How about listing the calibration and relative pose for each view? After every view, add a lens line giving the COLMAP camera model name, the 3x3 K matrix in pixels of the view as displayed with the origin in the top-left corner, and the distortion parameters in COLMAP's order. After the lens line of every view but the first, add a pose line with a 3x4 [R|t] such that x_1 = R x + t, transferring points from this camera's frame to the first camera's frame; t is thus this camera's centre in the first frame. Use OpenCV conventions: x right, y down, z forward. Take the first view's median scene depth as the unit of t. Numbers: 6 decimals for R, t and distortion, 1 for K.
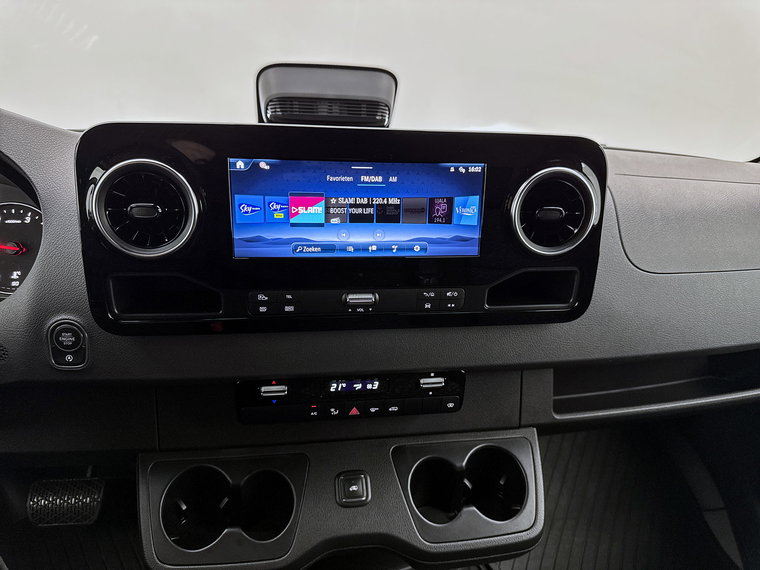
lens RADIAL K [[548.9, 0, 380.0], [0, 548.9, 285.0], [0, 0, 1]] dist [0.112824, -0.239787]
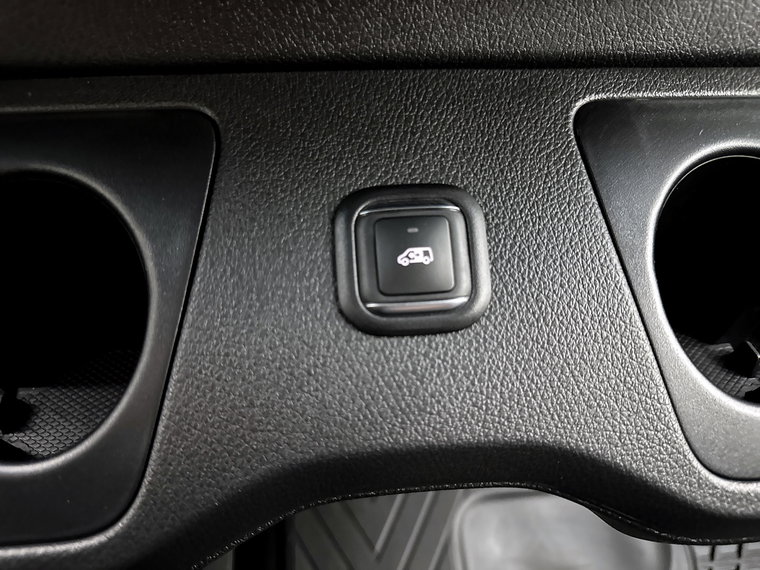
lens RADIAL K [[548.9, 0, 380.0], [0, 548.9, 285.0], [0, 0, 1]] dist [0.112824, -0.239787]
pose [[0.997688, 0.030229, -0.060872, -0.049493], [-0.005230, 0.927131, 0.374700, 0.302531], [0.067763, -0.373515, 0.925146, 0.814682]]
